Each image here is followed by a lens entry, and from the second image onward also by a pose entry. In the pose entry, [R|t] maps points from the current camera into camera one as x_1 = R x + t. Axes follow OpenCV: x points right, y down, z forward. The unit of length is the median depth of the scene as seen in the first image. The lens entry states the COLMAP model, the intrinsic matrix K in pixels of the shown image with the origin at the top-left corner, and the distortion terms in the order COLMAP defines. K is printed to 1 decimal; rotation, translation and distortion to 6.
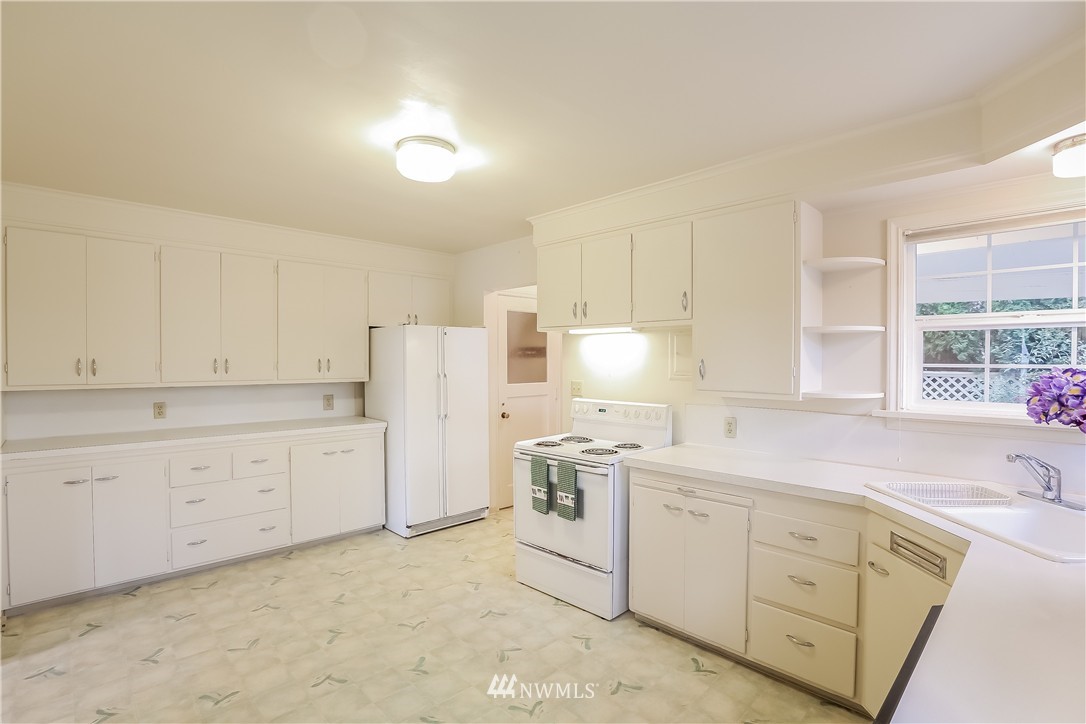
lens RADIAL K [[444.2, 0, 544.2], [0, 444.2, 368.6], [0, 0, 1]] dist [-0.028479, 0.005010]
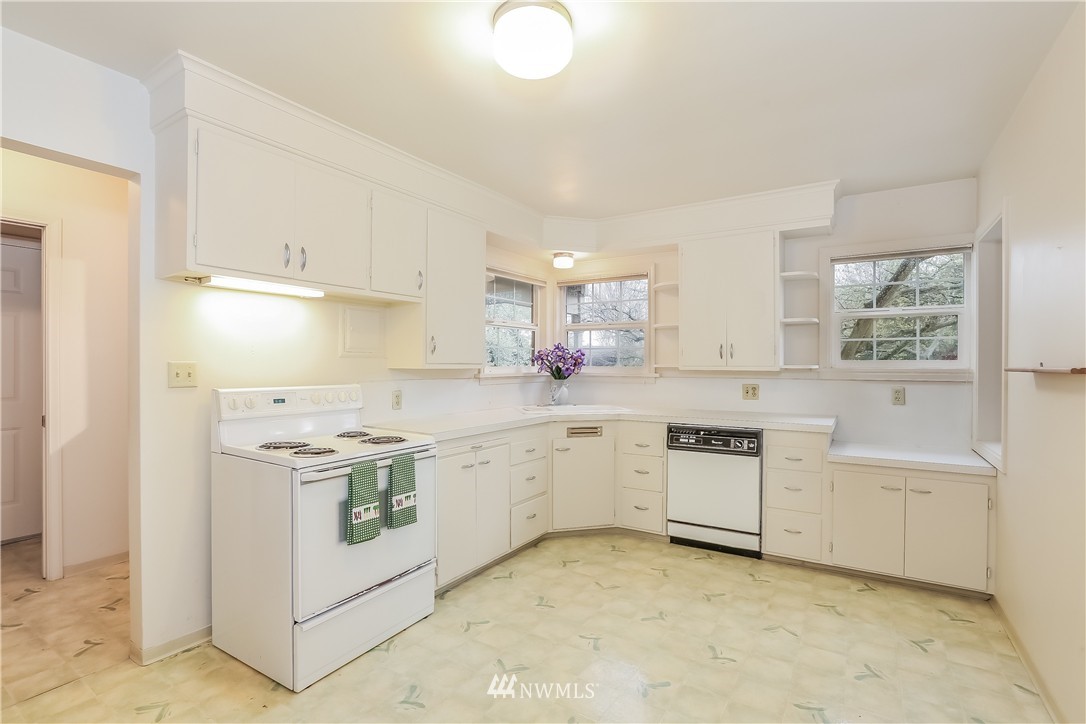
lens RADIAL K [[494.7, 0, 542.4], [0, 494.7, 347.6], [0, 0, 1]] dist [-0.032806, 0.020495]
pose [[-0.148757, 0.024871, 0.988561, -1.061208], [0.000346, 0.999685, -0.025098, 0.045116], [-0.988874, -0.003392, -0.148719, 1.065334]]
